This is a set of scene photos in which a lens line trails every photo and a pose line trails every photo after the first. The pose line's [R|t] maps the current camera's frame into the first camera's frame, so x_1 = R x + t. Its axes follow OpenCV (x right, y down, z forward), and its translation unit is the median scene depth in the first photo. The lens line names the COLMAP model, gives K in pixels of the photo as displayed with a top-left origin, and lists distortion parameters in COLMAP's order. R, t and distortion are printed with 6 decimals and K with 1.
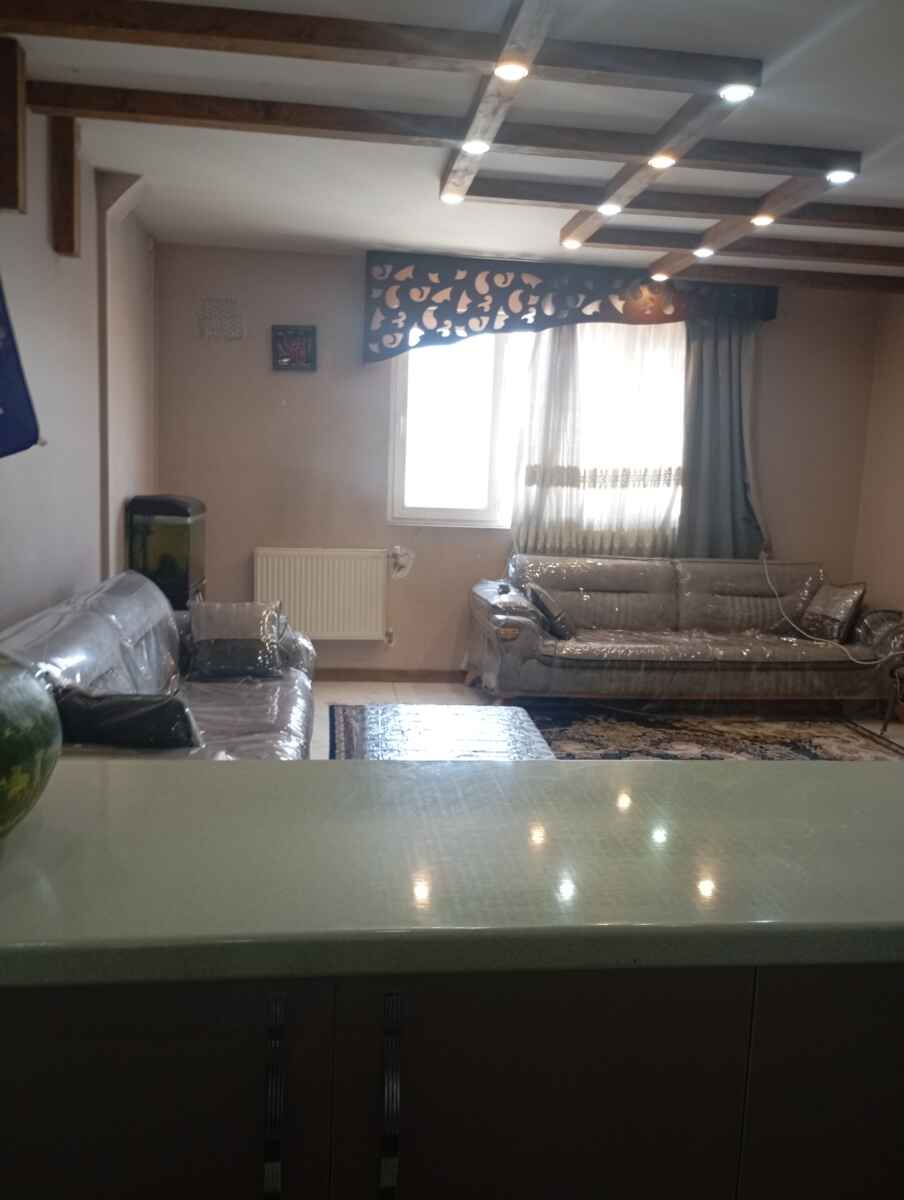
lens RADIAL K [[1005.0, 0, 454.2], [0, 1005.0, 605.4], [0, 0, 1]] dist [0.085940, -0.090156]
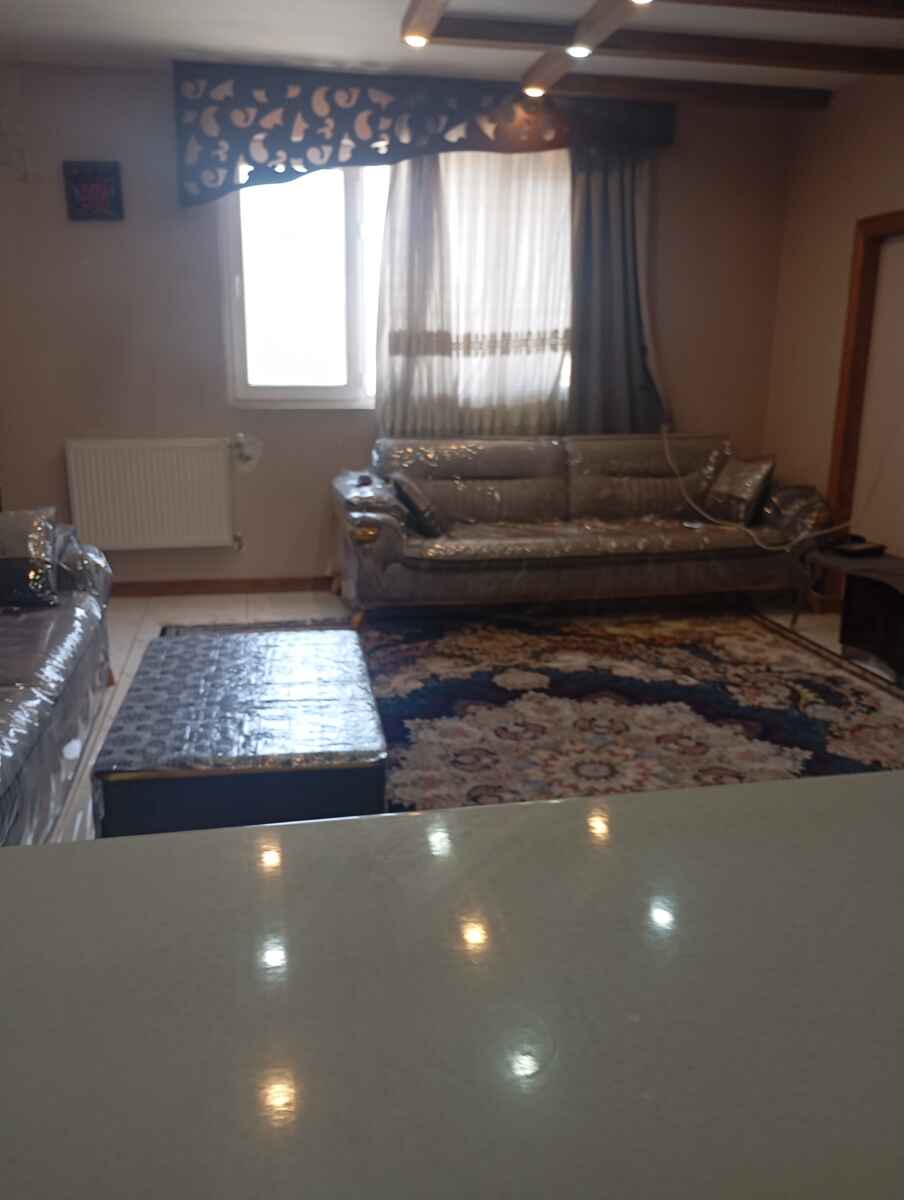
lens RADIAL K [[1005.0, 0, 459.0], [0, 1005.0, 609.8], [0, 0, 1]] dist [0.085940, -0.090156]
pose [[0.996658, -0.050293, 0.064366, 0.065784], [0.042400, 0.992035, 0.118614, -0.005183], [-0.069819, -0.115488, 0.990852, 0.128827]]
